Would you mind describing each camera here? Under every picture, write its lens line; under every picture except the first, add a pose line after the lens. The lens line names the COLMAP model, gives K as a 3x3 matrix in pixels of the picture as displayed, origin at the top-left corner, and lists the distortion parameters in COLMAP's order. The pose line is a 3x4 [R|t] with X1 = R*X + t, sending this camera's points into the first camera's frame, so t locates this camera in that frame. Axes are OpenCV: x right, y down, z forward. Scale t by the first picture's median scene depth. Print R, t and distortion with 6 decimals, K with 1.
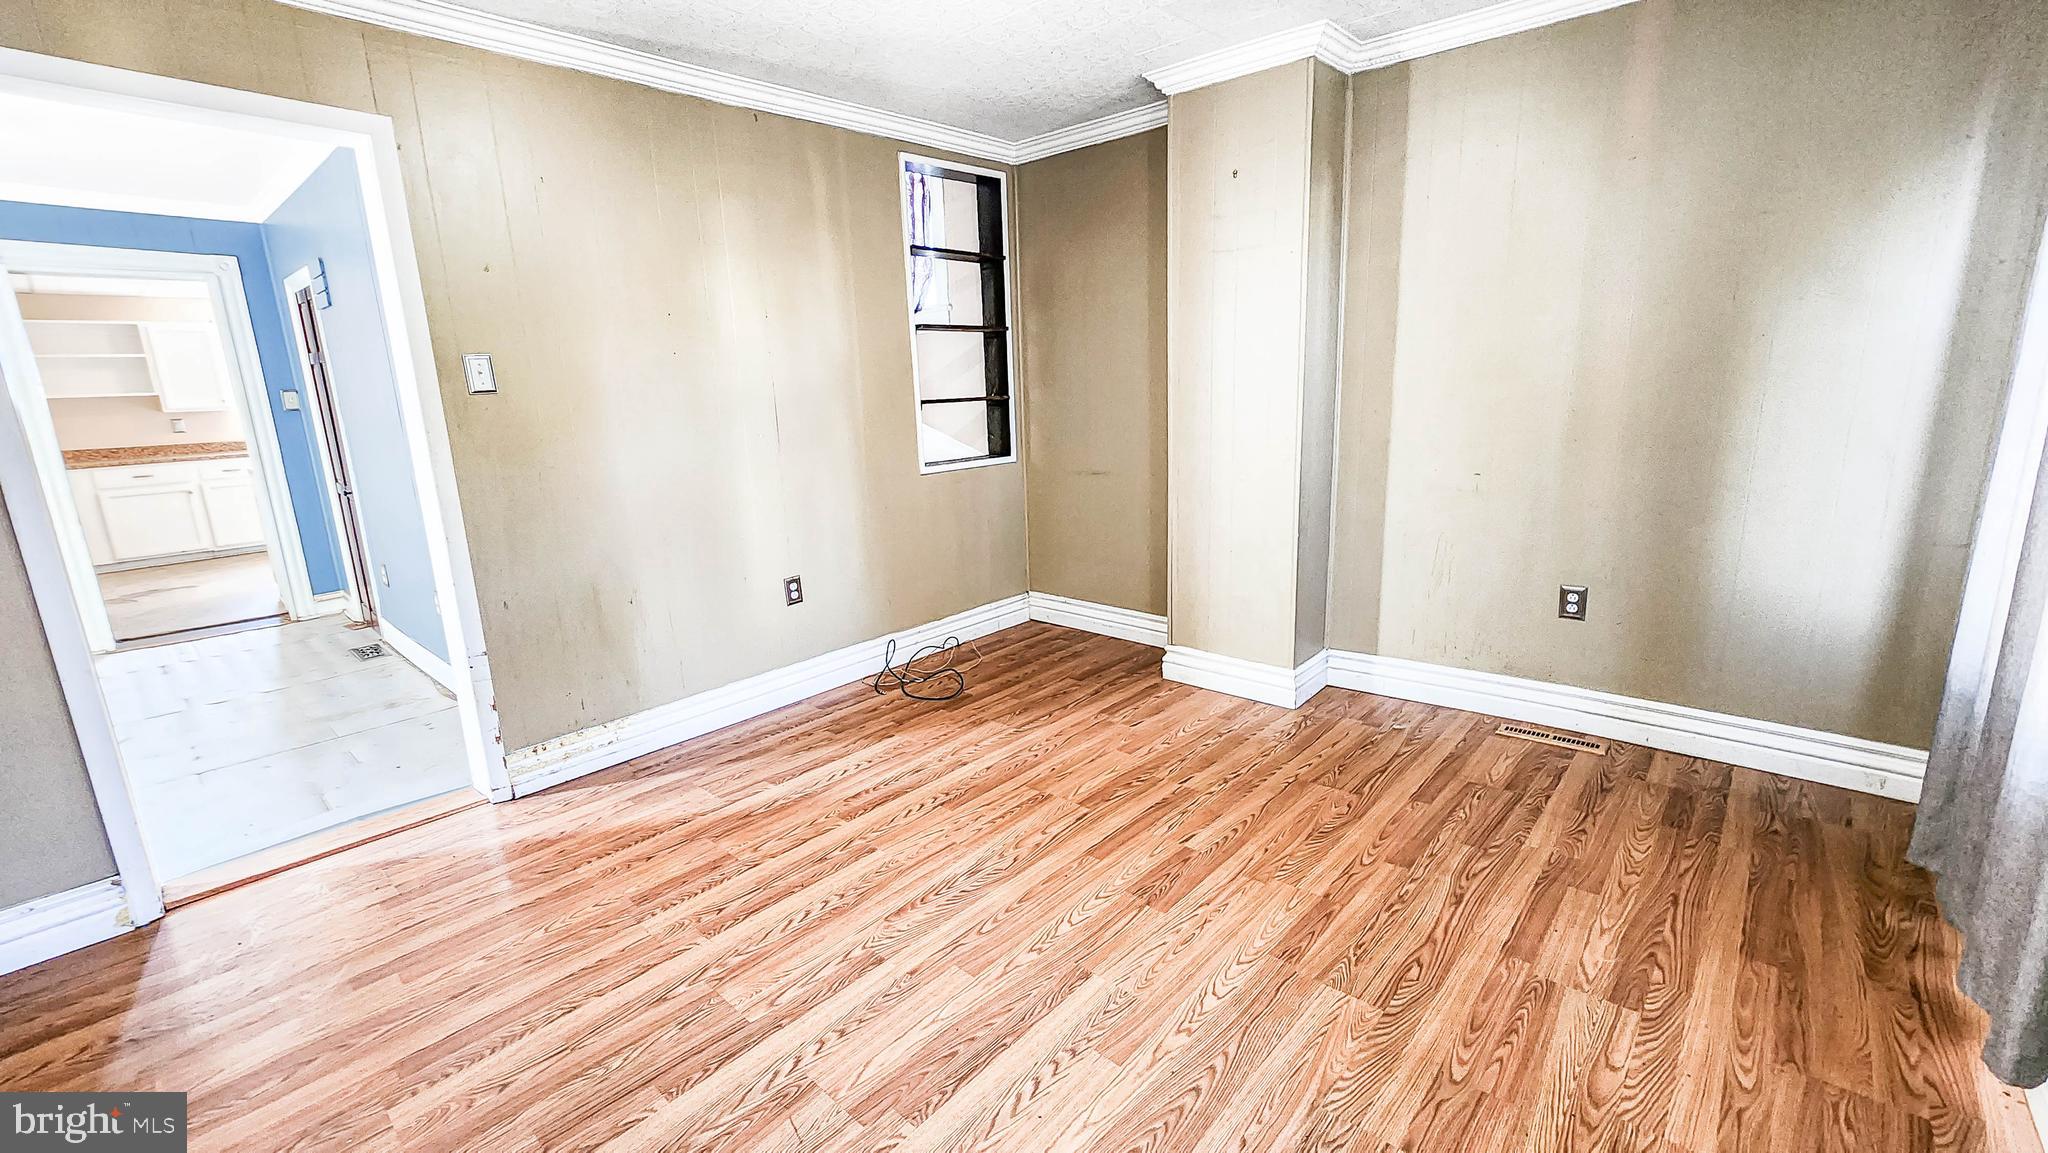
lens RADIAL K [[842.1, 0, 1021.7], [0, 842.1, 571.0], [0, 0, 1]] dist [0.001505, -0.000316]
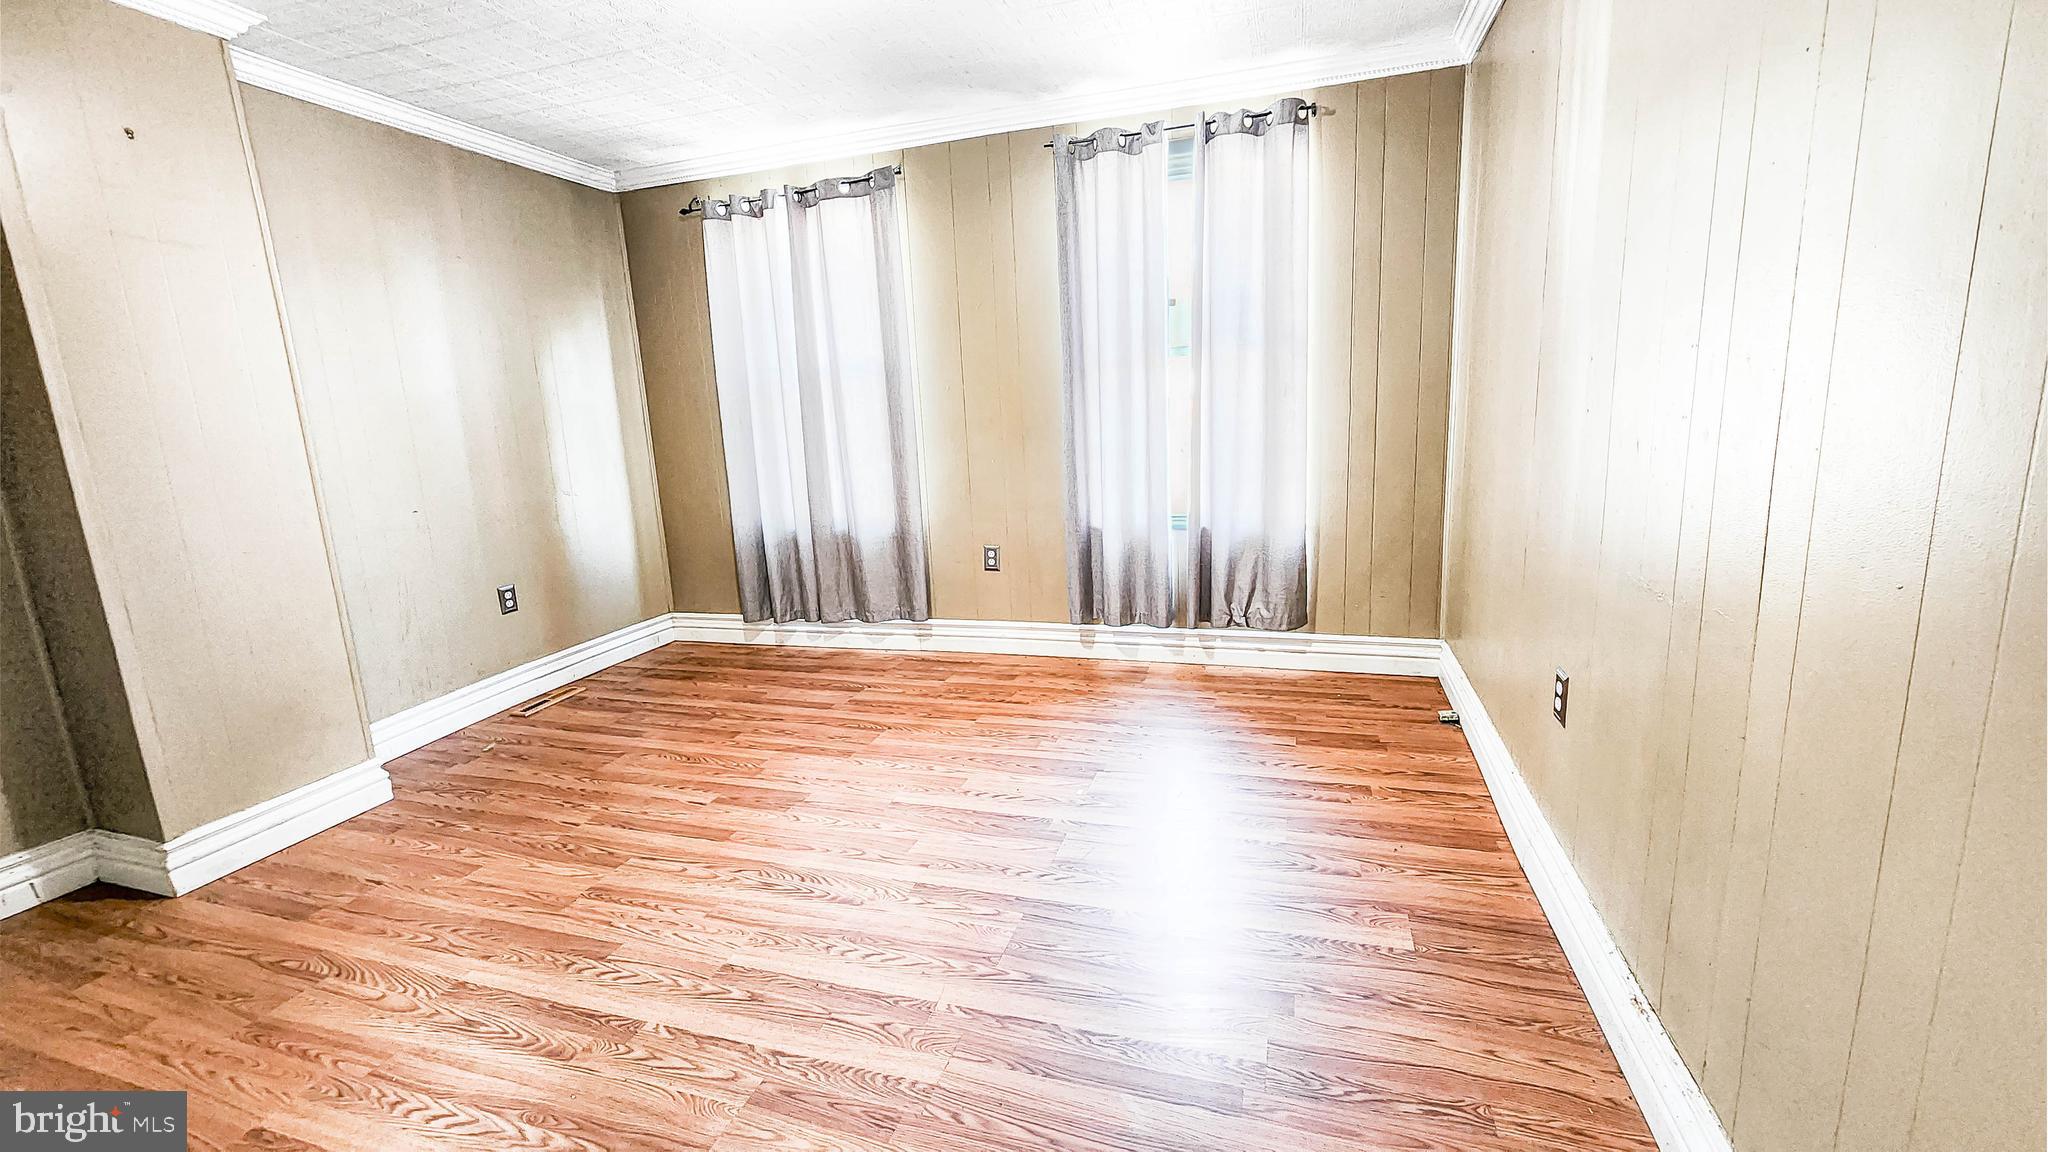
lens RADIAL K [[845.6, 0, 1016.9], [0, 845.6, 570.5], [0, 0, 1]] dist [-0.000798, -0.000140]
pose [[-0.404091, -0.121014, 0.906678, -0.885291], [0.267808, 0.932125, 0.243767, -0.119541], [-0.874637, 0.341320, -0.344255, 0.849916]]
